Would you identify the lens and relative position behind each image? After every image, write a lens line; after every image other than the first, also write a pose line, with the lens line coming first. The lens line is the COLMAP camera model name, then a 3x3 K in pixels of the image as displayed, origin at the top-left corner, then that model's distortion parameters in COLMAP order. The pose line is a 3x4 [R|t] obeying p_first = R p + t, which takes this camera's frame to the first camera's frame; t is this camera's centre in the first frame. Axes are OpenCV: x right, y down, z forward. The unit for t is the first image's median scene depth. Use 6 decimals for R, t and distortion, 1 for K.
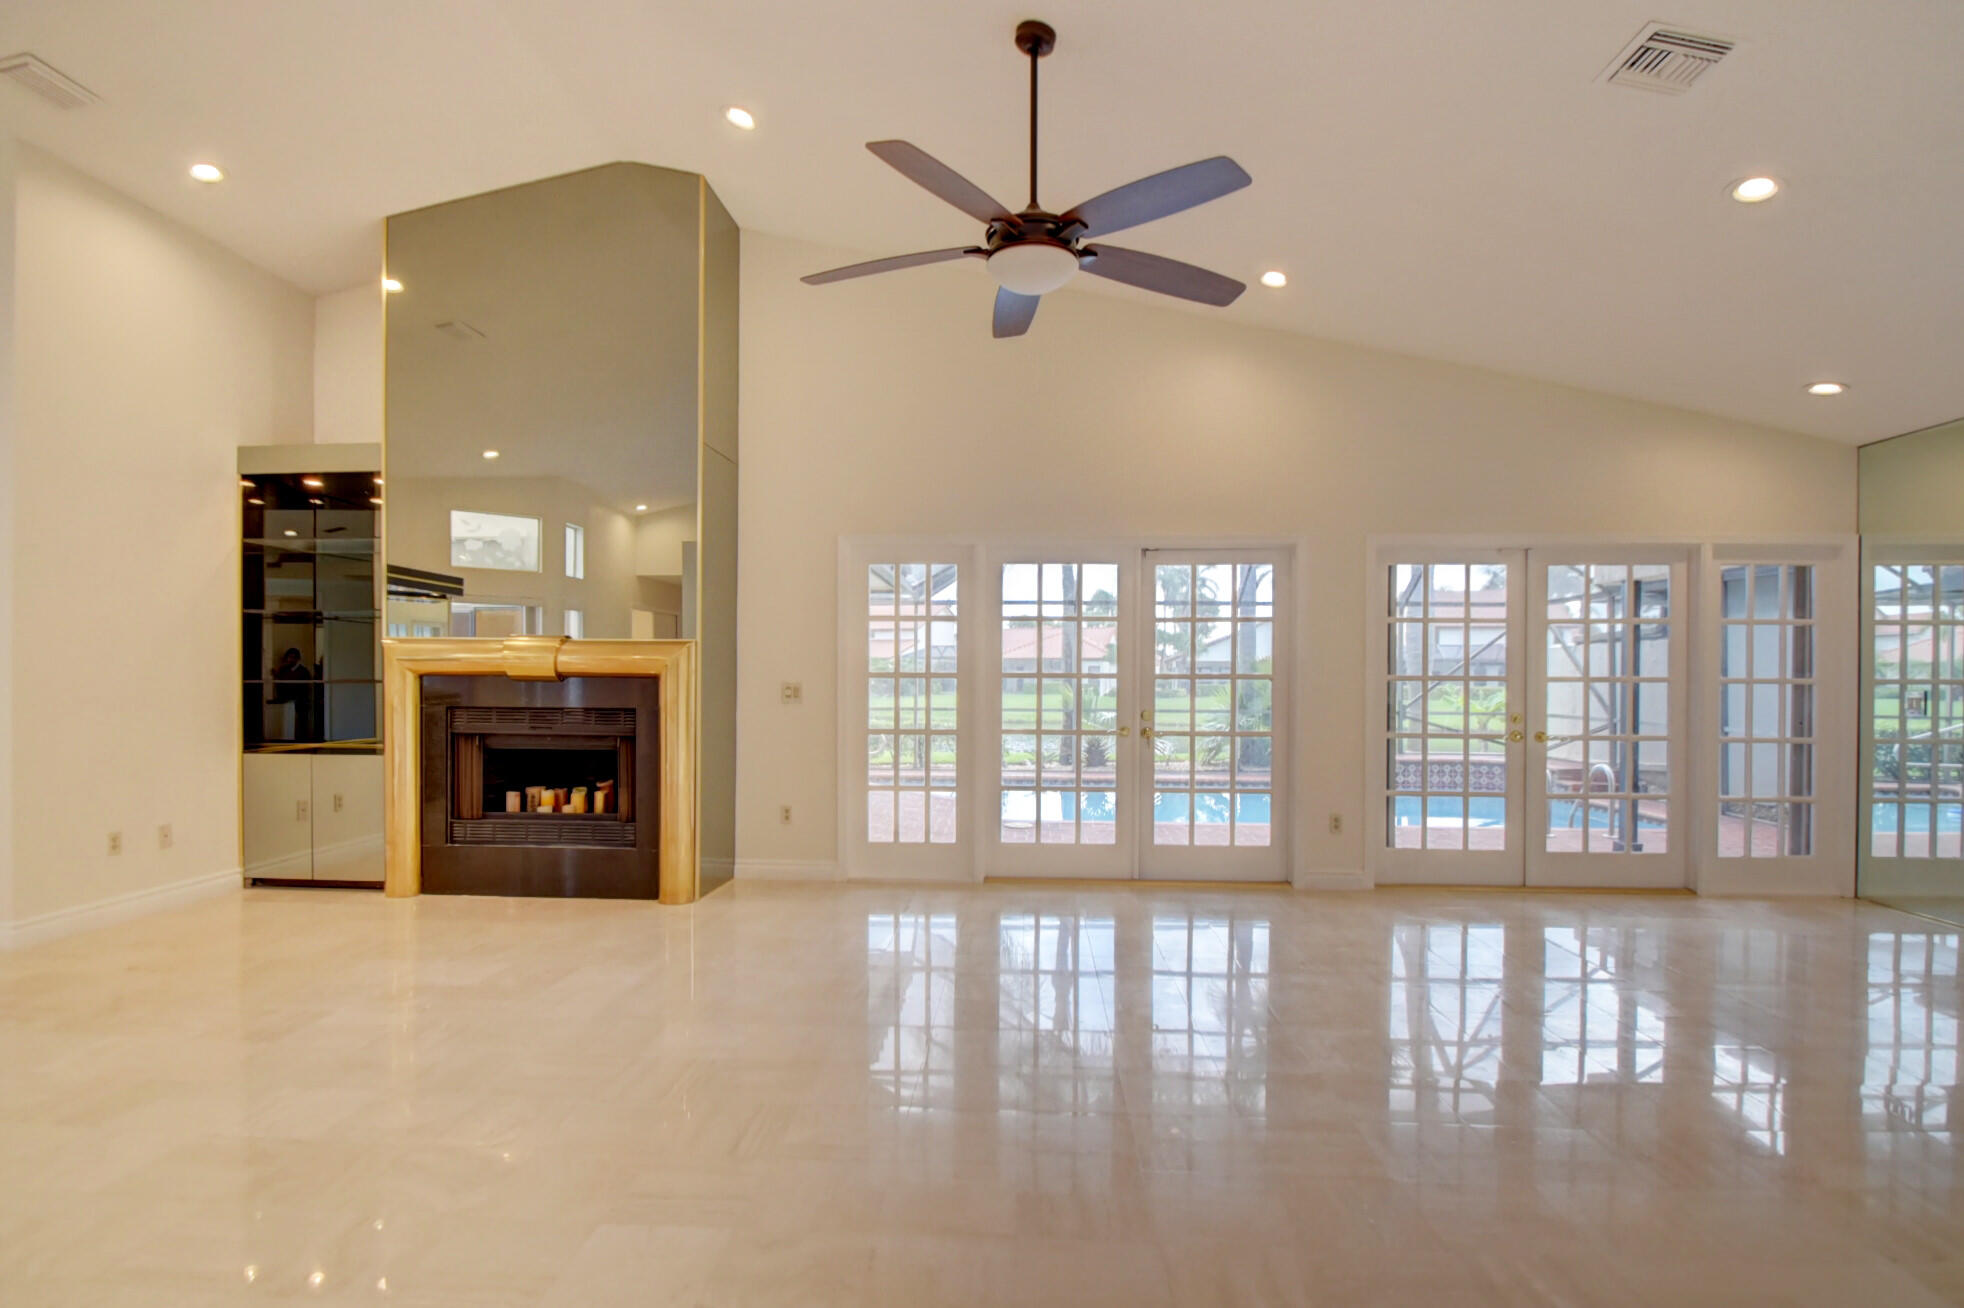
lens RADIAL K [[955.4, 0, 979.8], [0, 955.4, 685.9], [0, 0, 1]] dist [-0.000166, -0.015047]
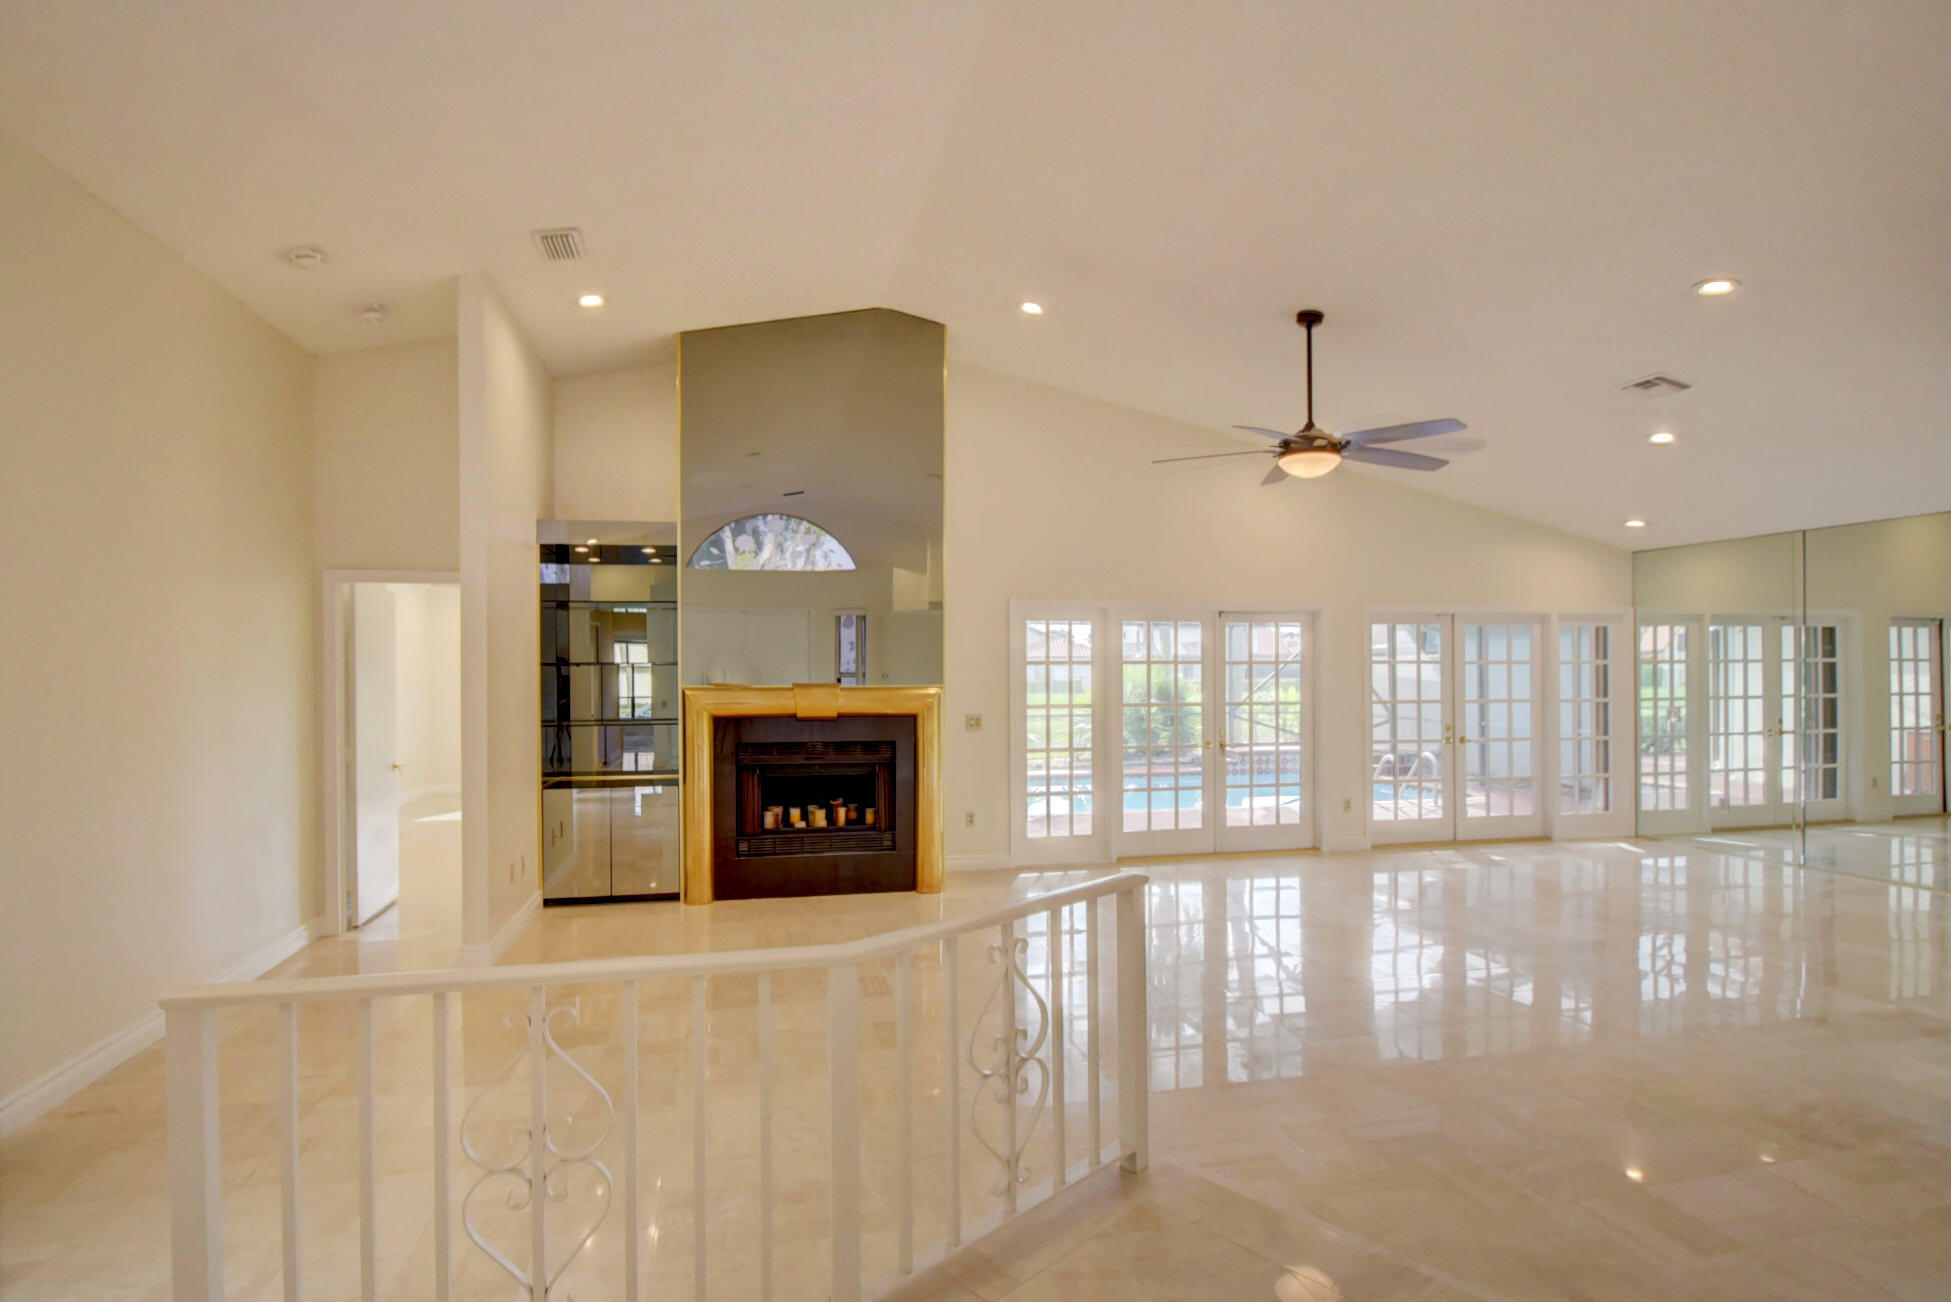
lens RADIAL K [[949.1, 0, 973.3], [0, 949.1, 682.7], [0, 0, 1]] dist [-0.000166, -0.015047]
pose [[0.962065, -0.013023, 0.272509, -0.572817], [0.012704, 0.999915, 0.002936, -0.052626], [-0.272524, 0.000638, 0.962149, -0.226814]]
